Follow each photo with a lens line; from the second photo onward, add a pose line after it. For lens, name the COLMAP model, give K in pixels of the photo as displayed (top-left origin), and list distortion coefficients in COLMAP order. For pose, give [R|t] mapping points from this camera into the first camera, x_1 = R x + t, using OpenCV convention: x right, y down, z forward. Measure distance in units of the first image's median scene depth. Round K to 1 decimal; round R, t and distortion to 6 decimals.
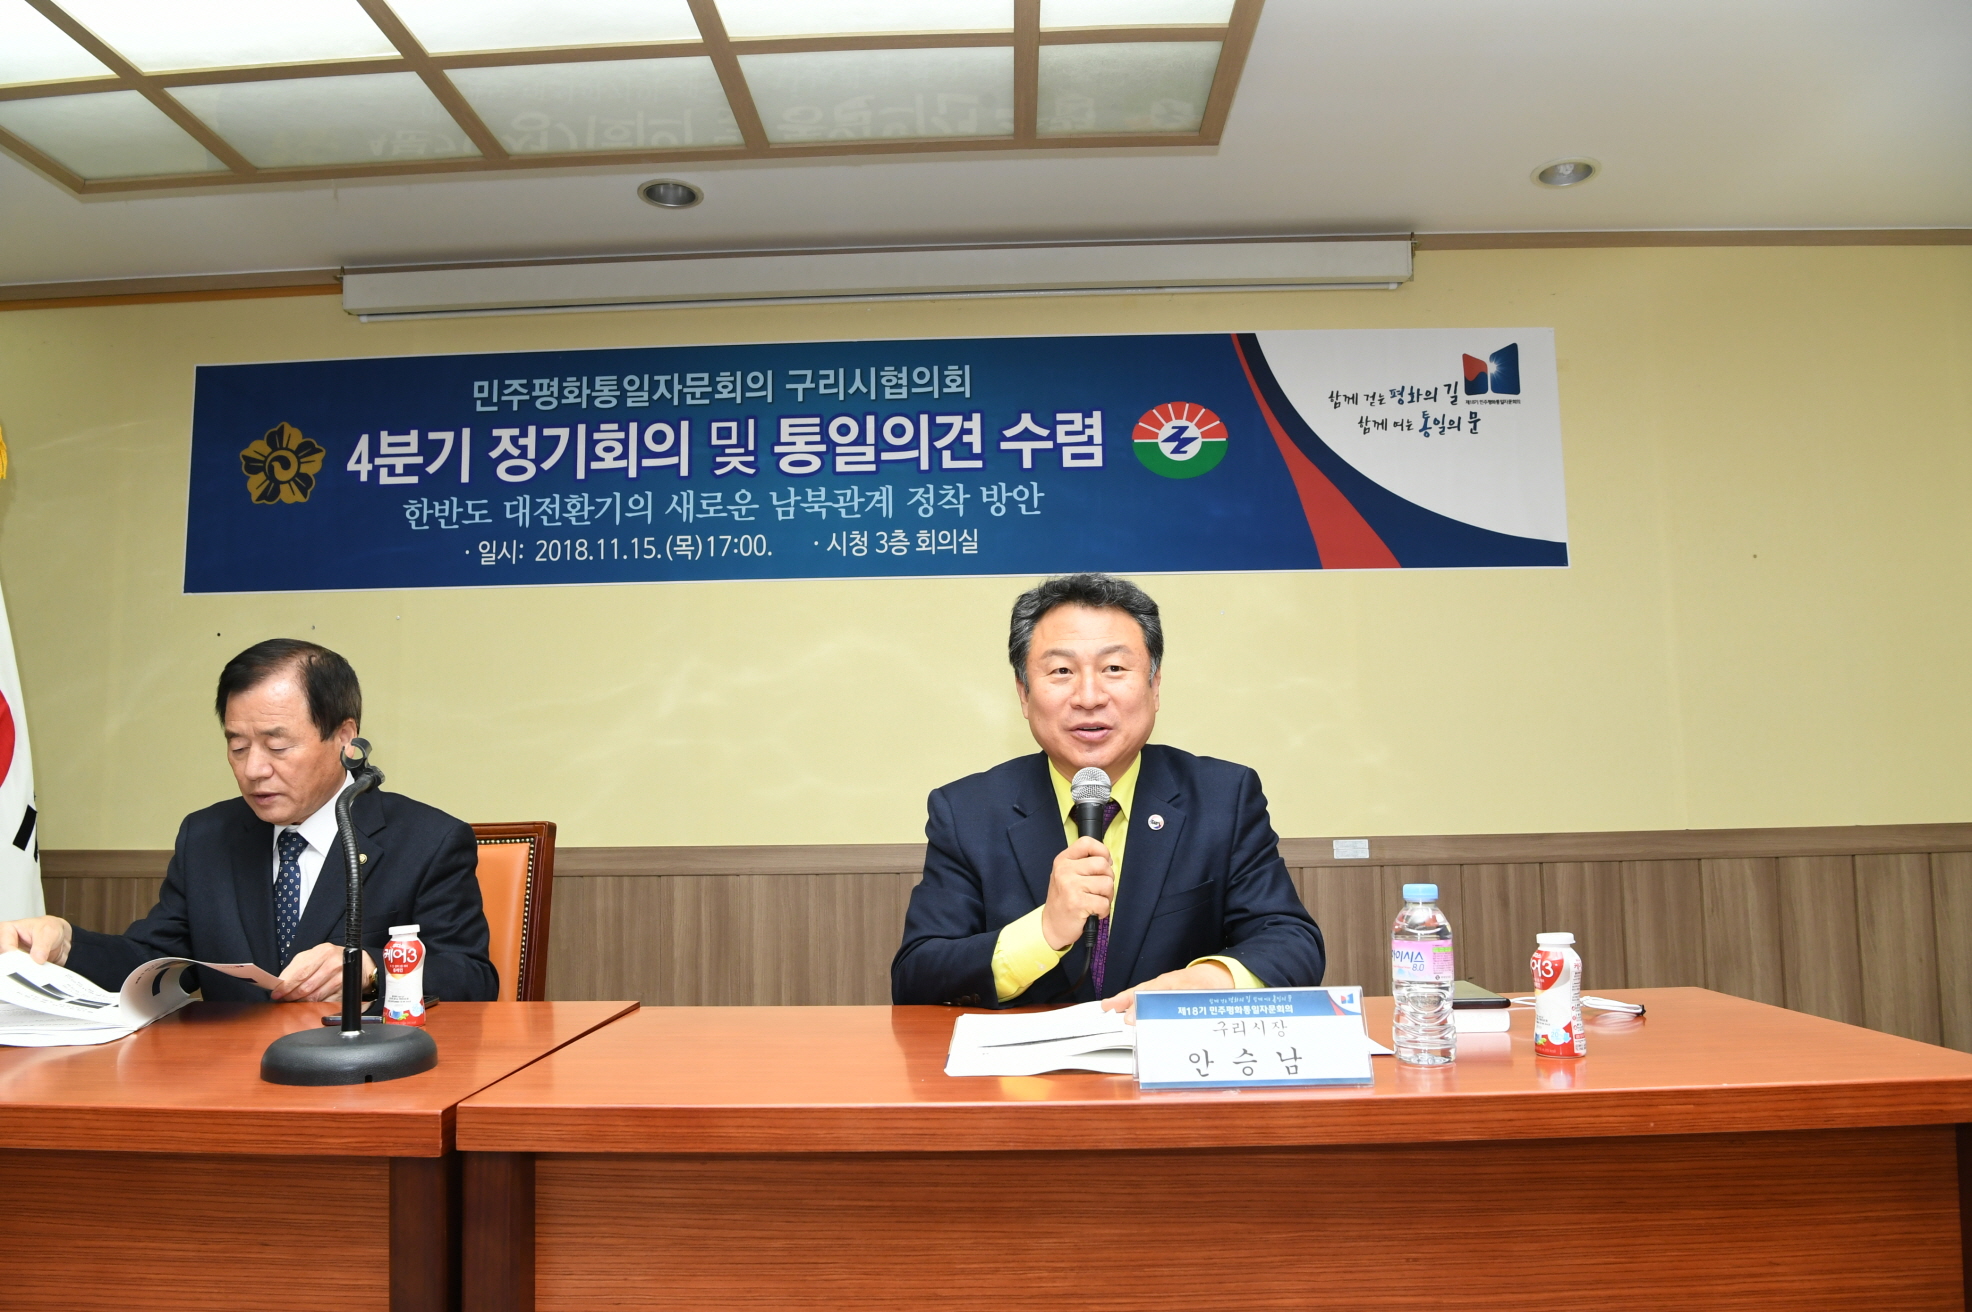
lens RADIAL K [[1352.6, 0, 976.0], [0, 1352.6, 656.5], [0, 0, 1]] dist [-0.079679, 0.024093]
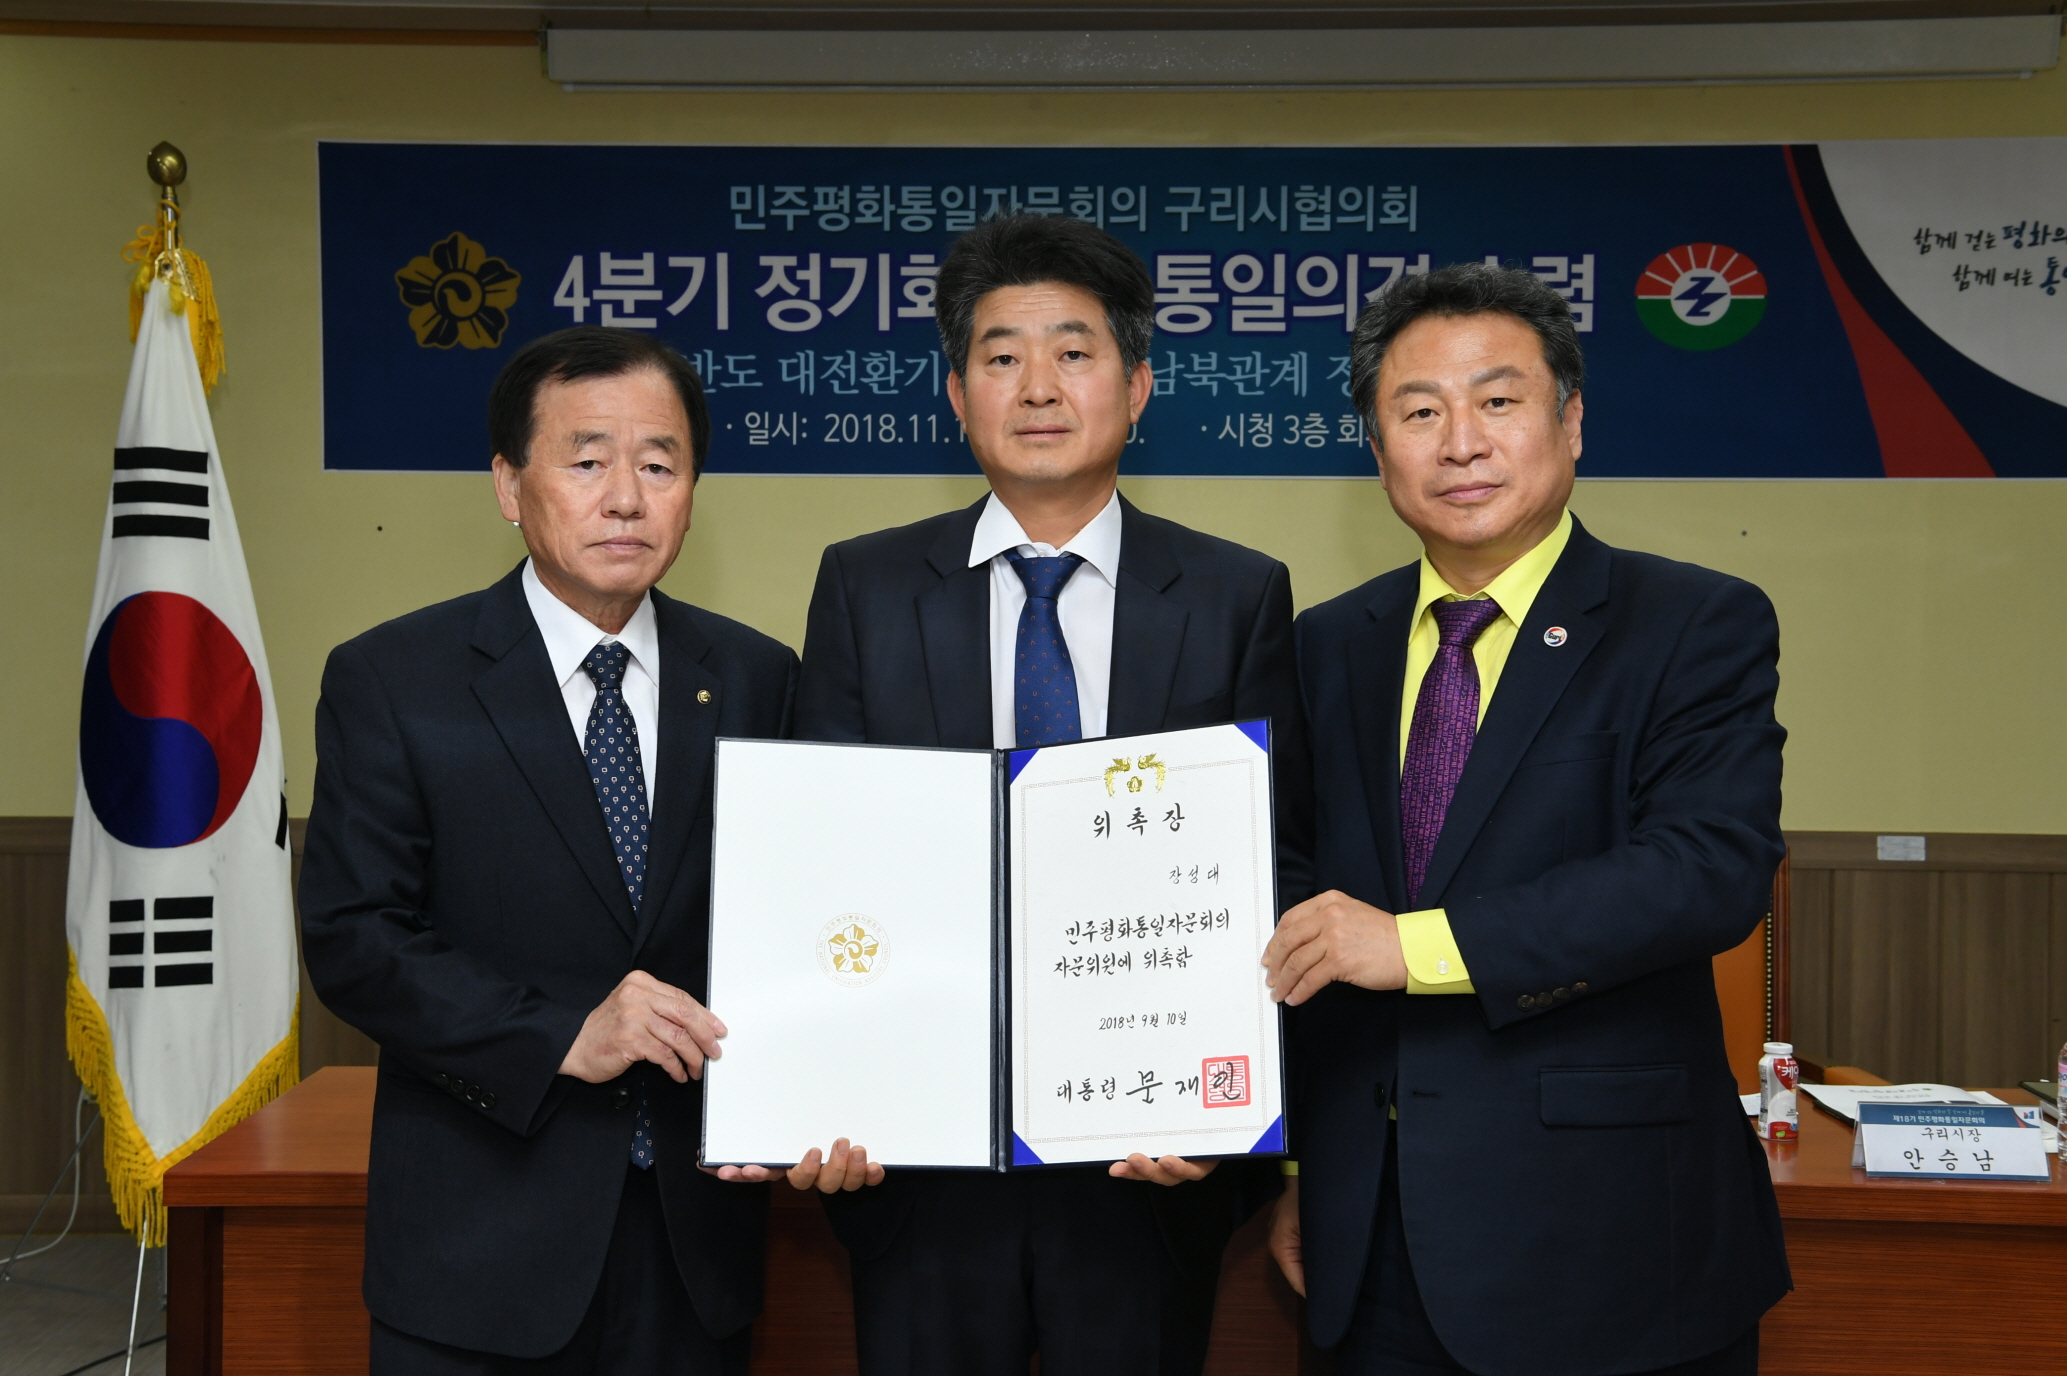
lens RADIAL K [[2604.6, 0, 1029.8], [0, 2604.6, 686.1], [0, 0, 1]] dist [0.092196, 0.237763]
pose [[0.999775, 0.020463, 0.005675, -0.219386], [-0.021096, 0.987644, 0.155290, -0.164734], [-0.002427, -0.155375, 0.987853, -0.456673]]
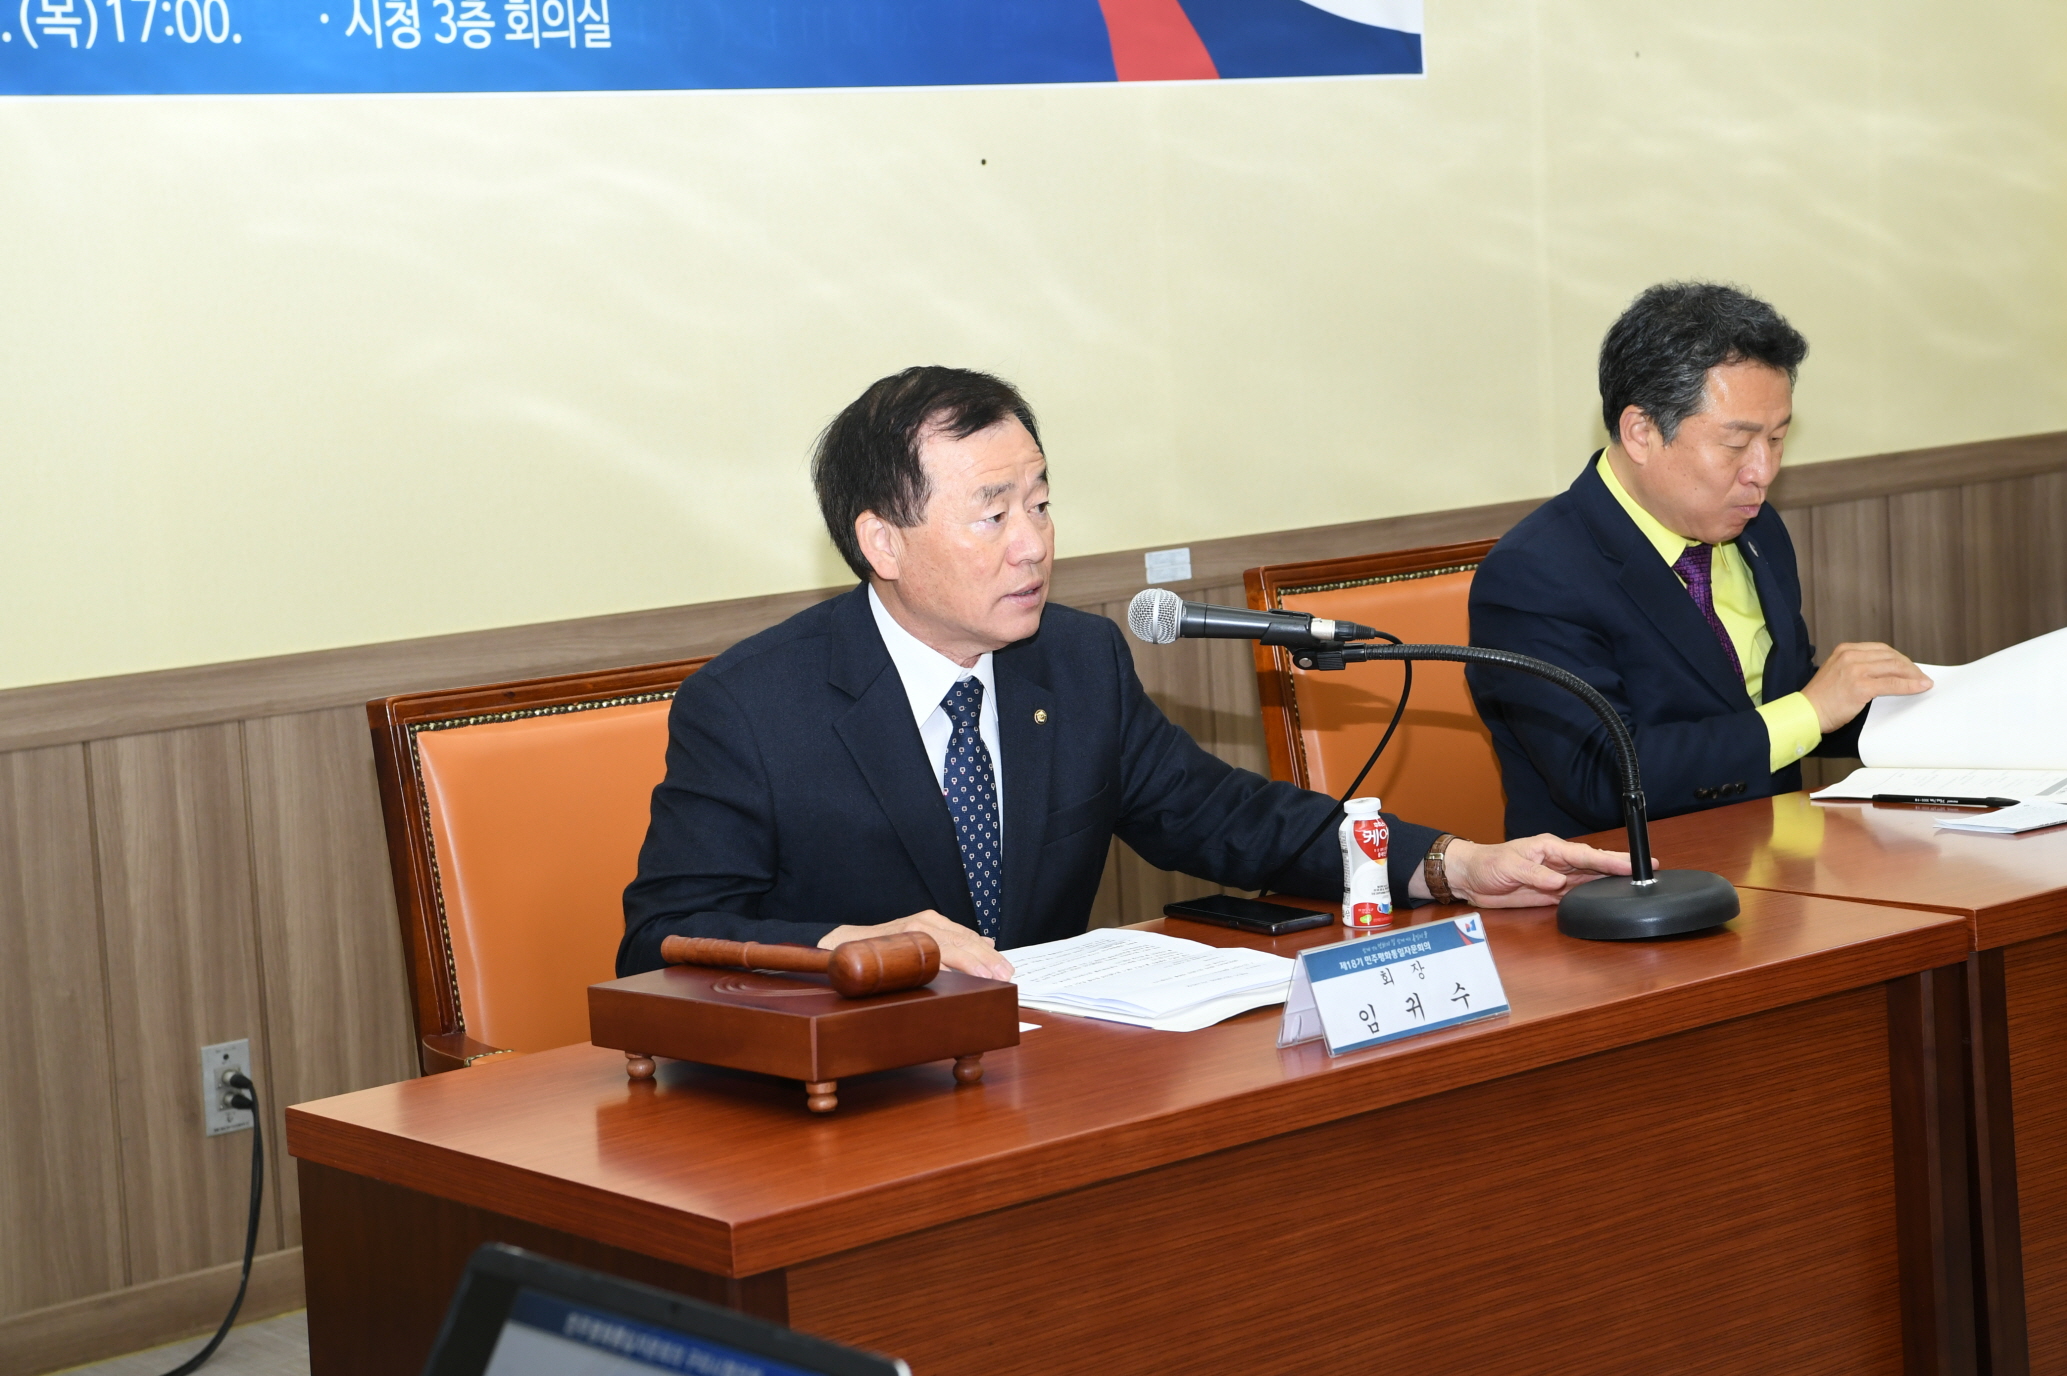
lens RADIAL K [[3898.3, 0, 1033.5], [0, 3898.3, 688.0], [0, 0, 1]] dist [0.292267, 0.028792]
pose [[0.741234, -0.103692, 0.663189, -0.879380], [-0.026667, 0.982667, 0.183449, -0.114427], [-0.670716, -0.153664, 0.725622, -0.217772]]
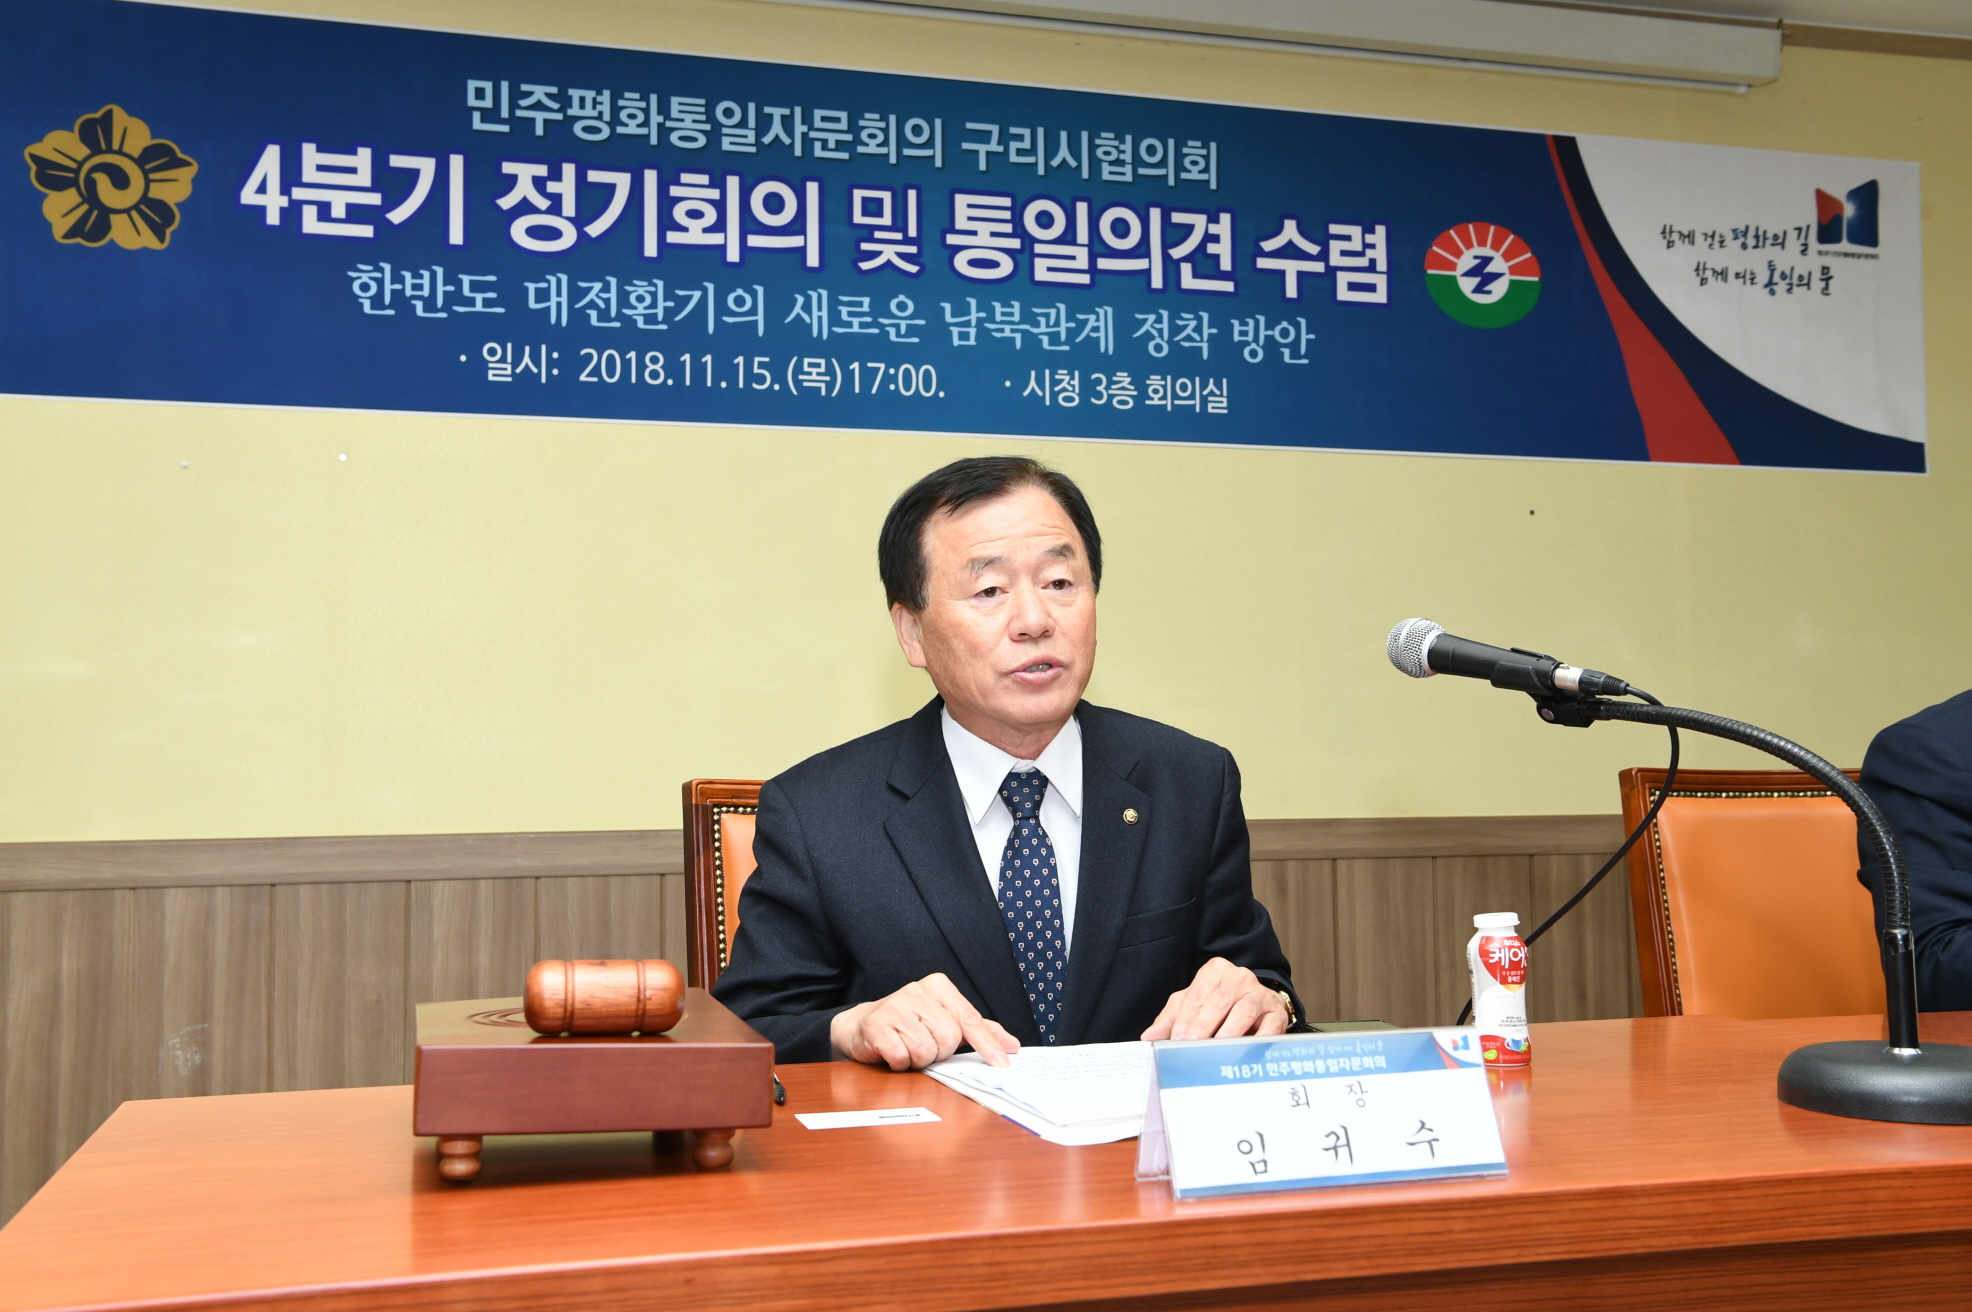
lens RADIAL K [[1949.9, 0, 978.0], [0, 1949.9, 652.5], [0, 0, 1]] dist [0.003243, 0.092211]
pose [[0.952809, 0.025146, 0.302526, -0.424460], [-0.036987, 0.998755, 0.033474, 0.019224], [-0.301307, -0.043084, 0.952553, 0.059527]]
